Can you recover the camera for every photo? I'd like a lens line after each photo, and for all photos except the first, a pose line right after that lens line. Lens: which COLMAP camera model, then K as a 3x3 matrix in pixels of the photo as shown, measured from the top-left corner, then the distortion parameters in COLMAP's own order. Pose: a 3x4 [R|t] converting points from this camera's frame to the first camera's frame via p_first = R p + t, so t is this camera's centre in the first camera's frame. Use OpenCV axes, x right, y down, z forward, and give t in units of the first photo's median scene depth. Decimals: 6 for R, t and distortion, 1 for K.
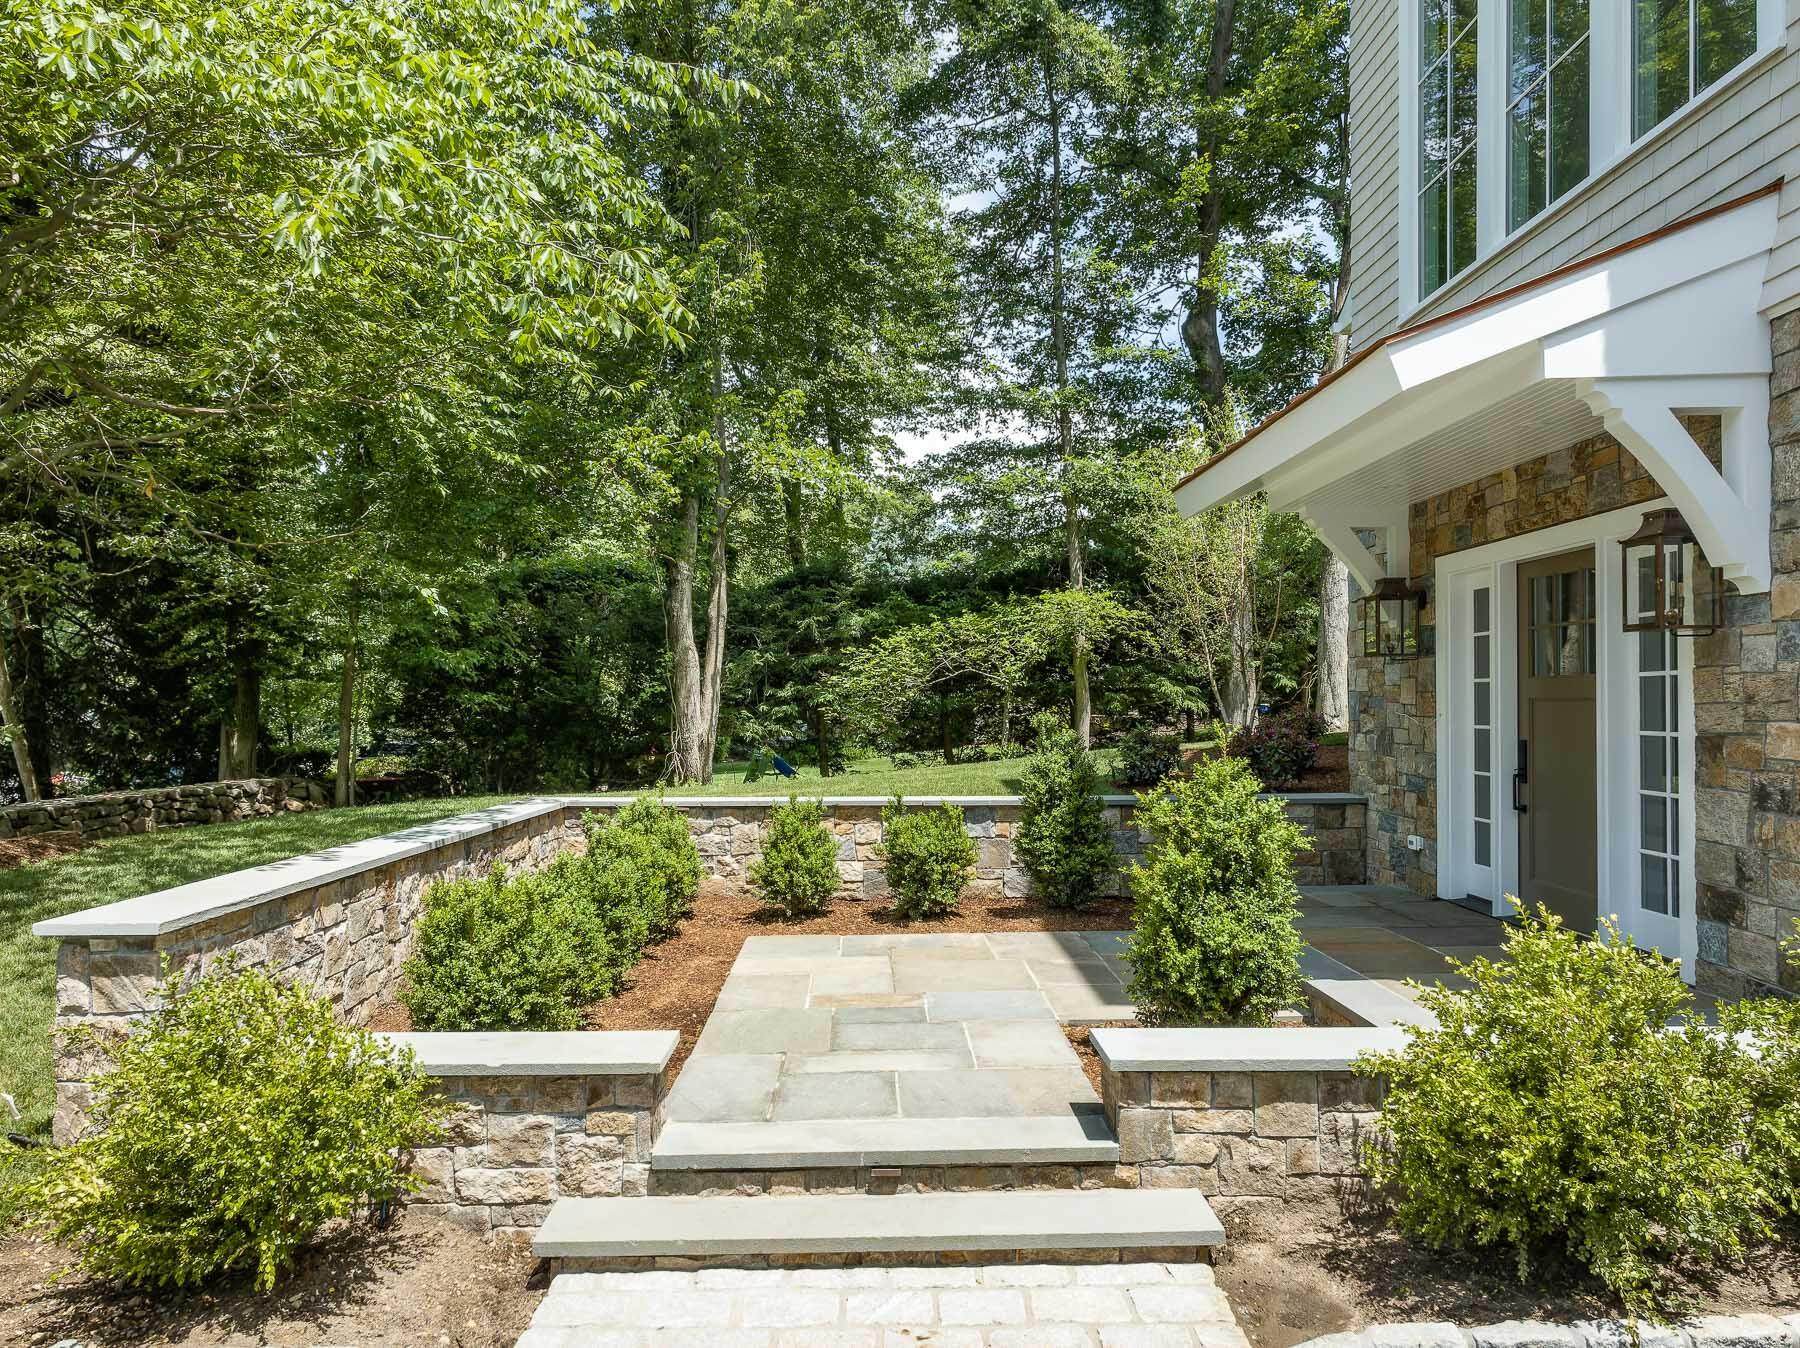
lens RADIAL K [[1230.9, 0, 899.3], [0, 1230.9, 698.5], [0, 0, 1]] dist [0.035900, -0.050792]
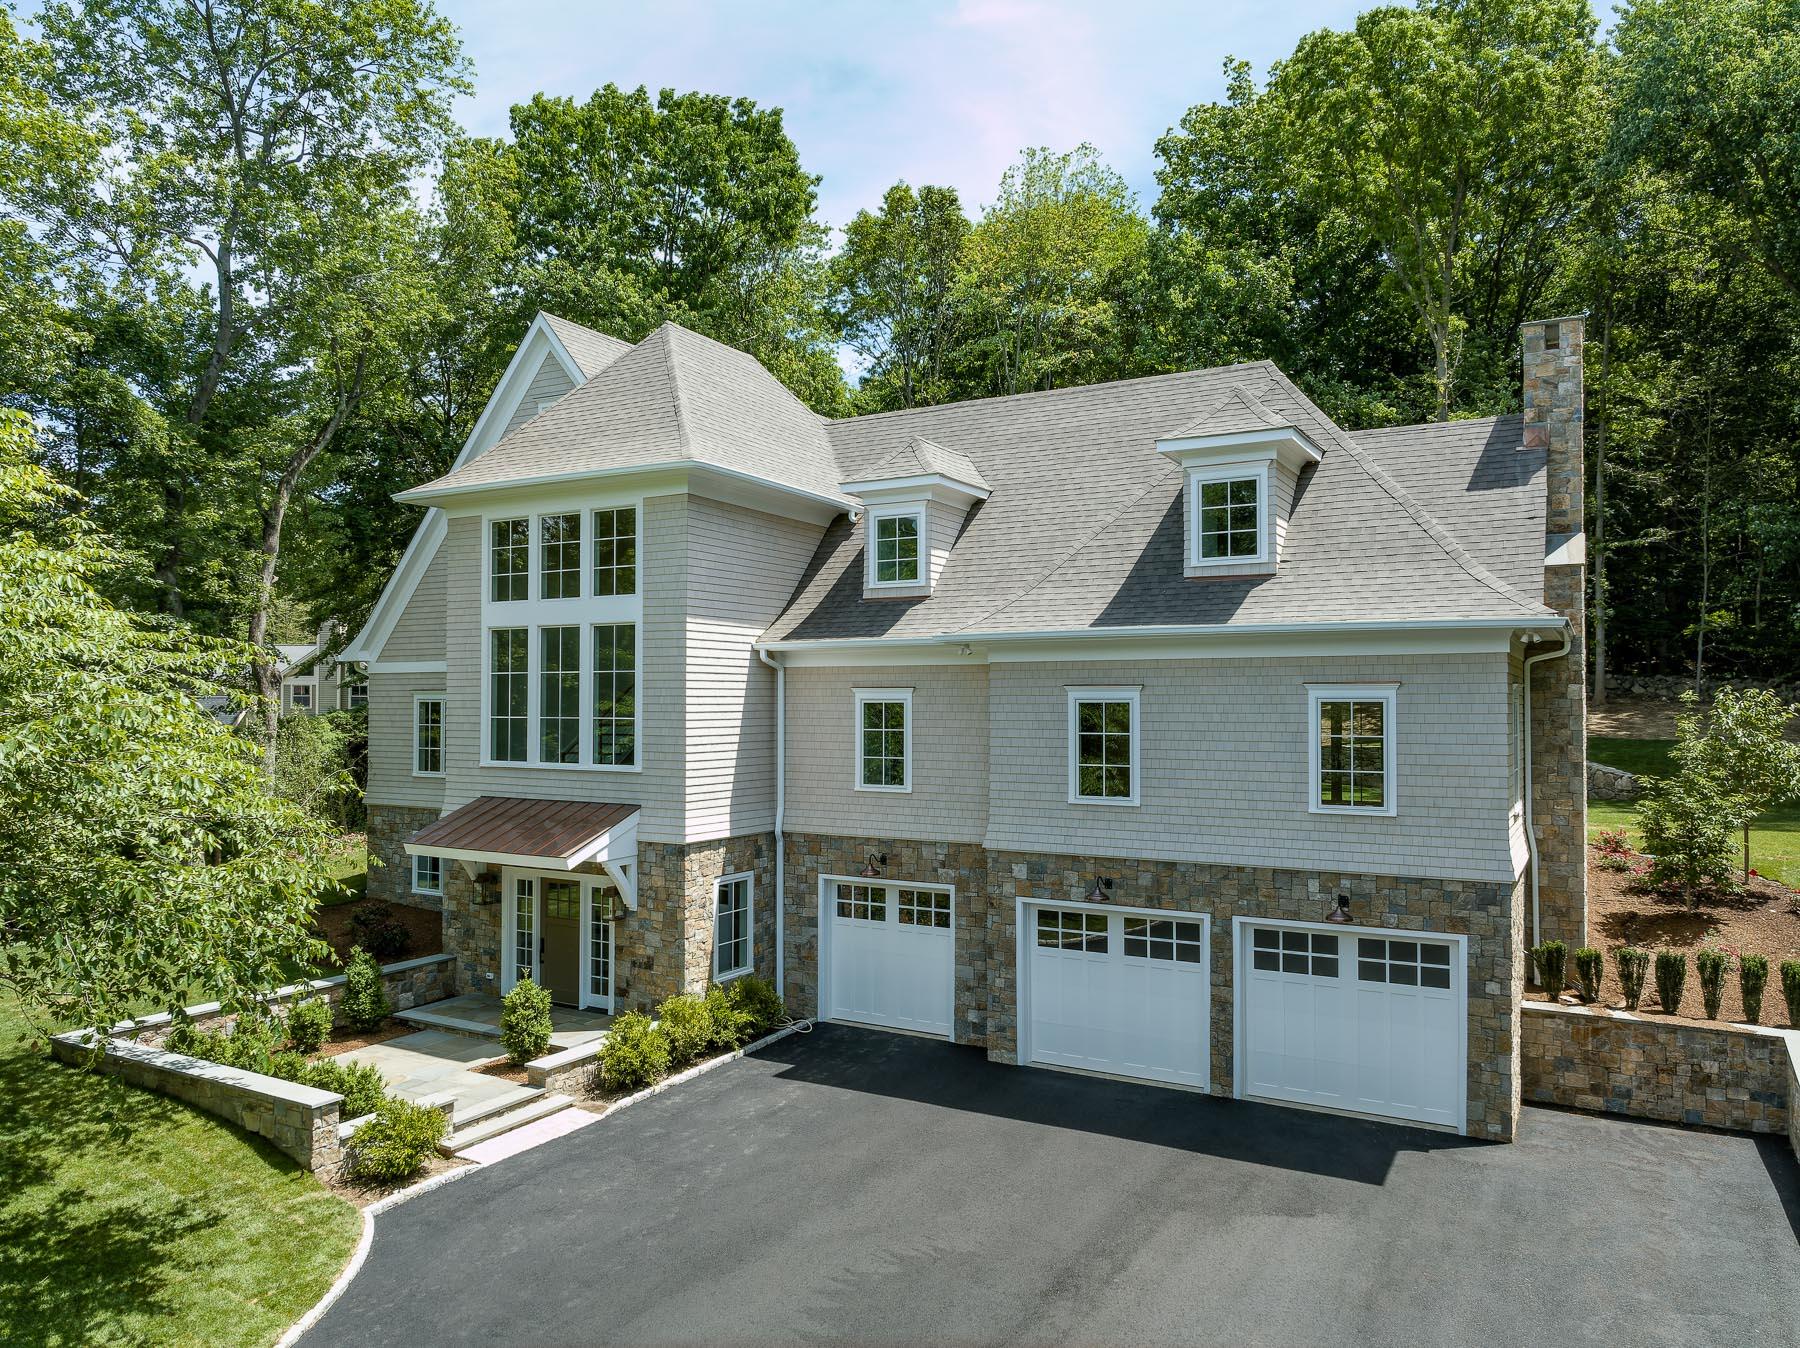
lens RADIAL K [[1233.6, 0, 901.8], [0, 1233.6, 681.1], [0, 0, 1]] dist [0.032131, -0.075305]
pose [[0.516151, 0.016862, 0.856332, -2.190707], [-0.007327, 0.999857, -0.015272, -0.749485], [-0.856466, 0.001608, 0.516200, -1.707393]]
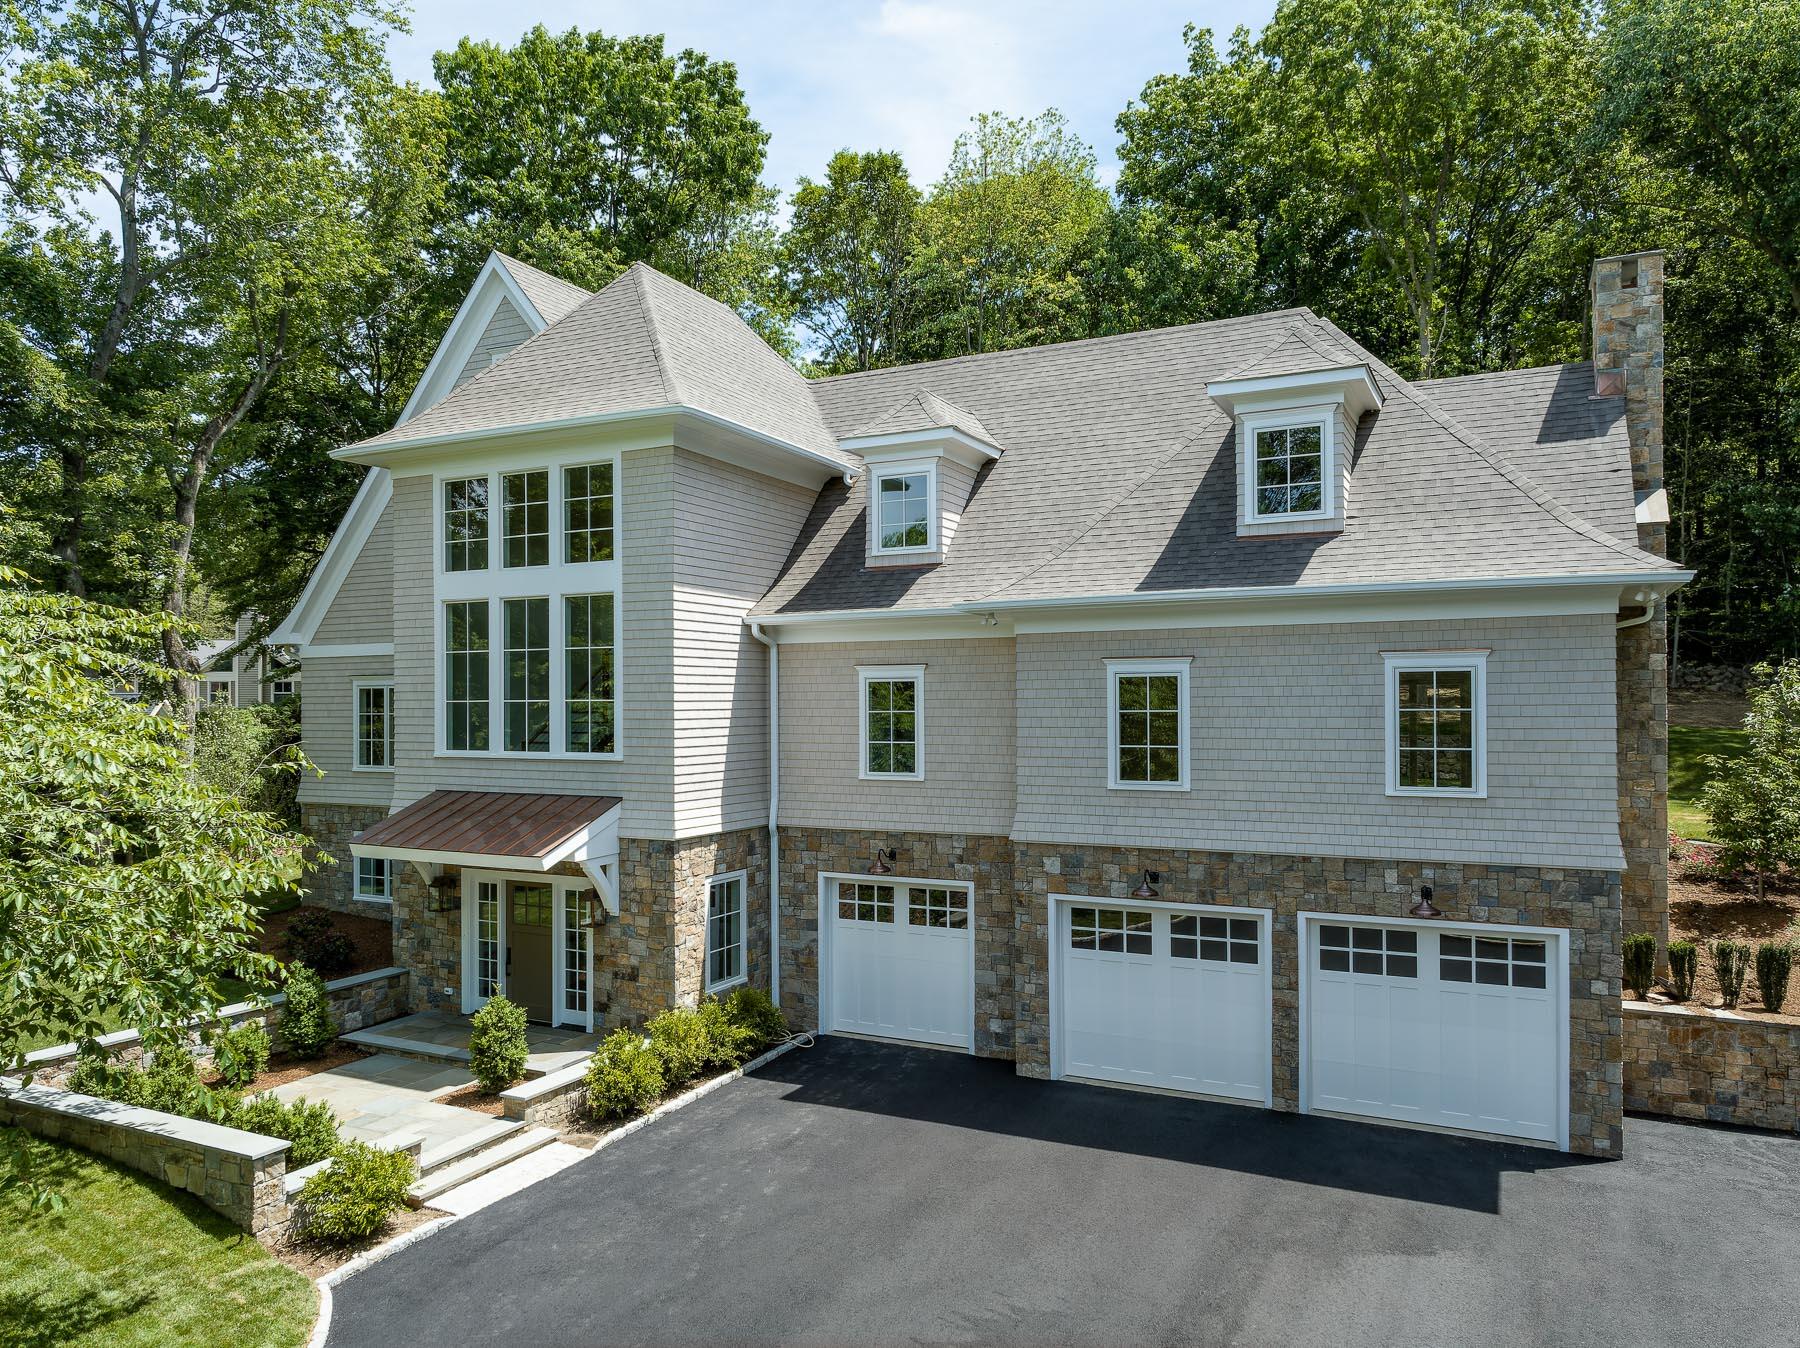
lens RADIAL K [[1230.9, 0, 899.3], [0, 1230.9, 698.5], [0, 0, 1]] dist [0.035900, -0.050792]
pose [[0.469910, 0.002073, 0.882712, -1.967099], [-0.001101, 0.999998, -0.001763, -0.684443], [-0.882714, -0.000143, 0.469911, -1.308412]]
